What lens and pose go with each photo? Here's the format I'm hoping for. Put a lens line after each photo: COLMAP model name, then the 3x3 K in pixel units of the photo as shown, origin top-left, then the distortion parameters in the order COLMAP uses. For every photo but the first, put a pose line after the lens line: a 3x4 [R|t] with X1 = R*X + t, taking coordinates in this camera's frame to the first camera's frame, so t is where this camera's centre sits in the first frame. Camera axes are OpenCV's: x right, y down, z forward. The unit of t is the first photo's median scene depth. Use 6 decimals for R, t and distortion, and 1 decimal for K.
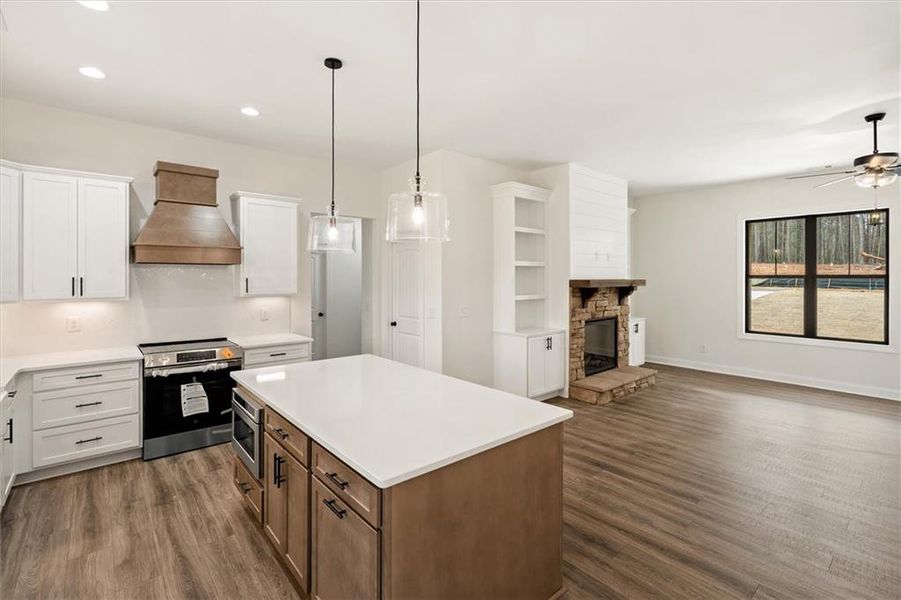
lens RADIAL K [[414.8, 0, 440.4], [0, 414.8, 287.8], [0, 0, 1]] dist [0.000883, 0.000391]
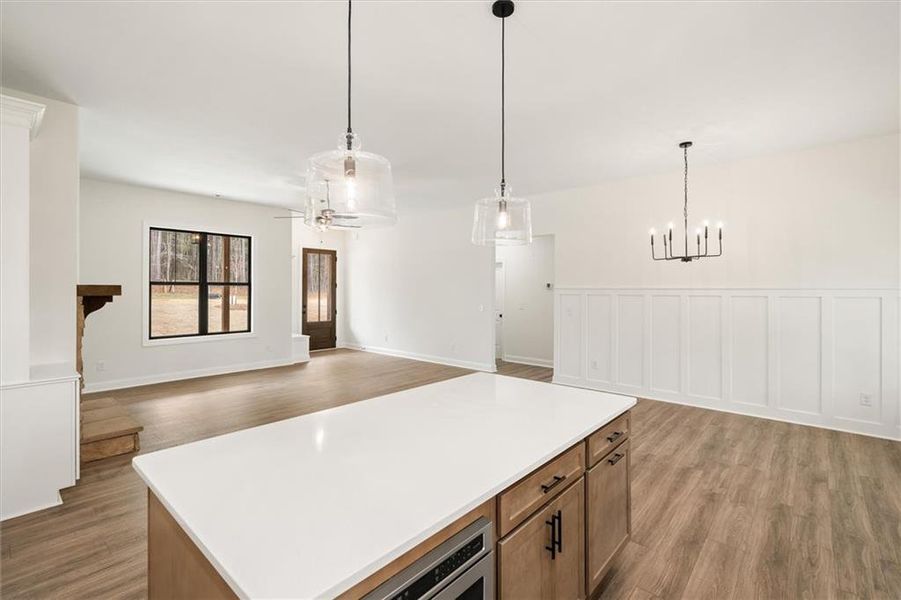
lens RADIAL K [[414.8, 0, 440.4], [0, 414.8, 287.8], [0, 0, 1]] dist [0.000883, 0.000391]
pose [[-0.145422, 0.002133, 0.989367, -0.436643], [0.014790, 0.999891, 0.000018, -0.006418], [-0.989259, 0.014636, -0.145438, 0.547328]]
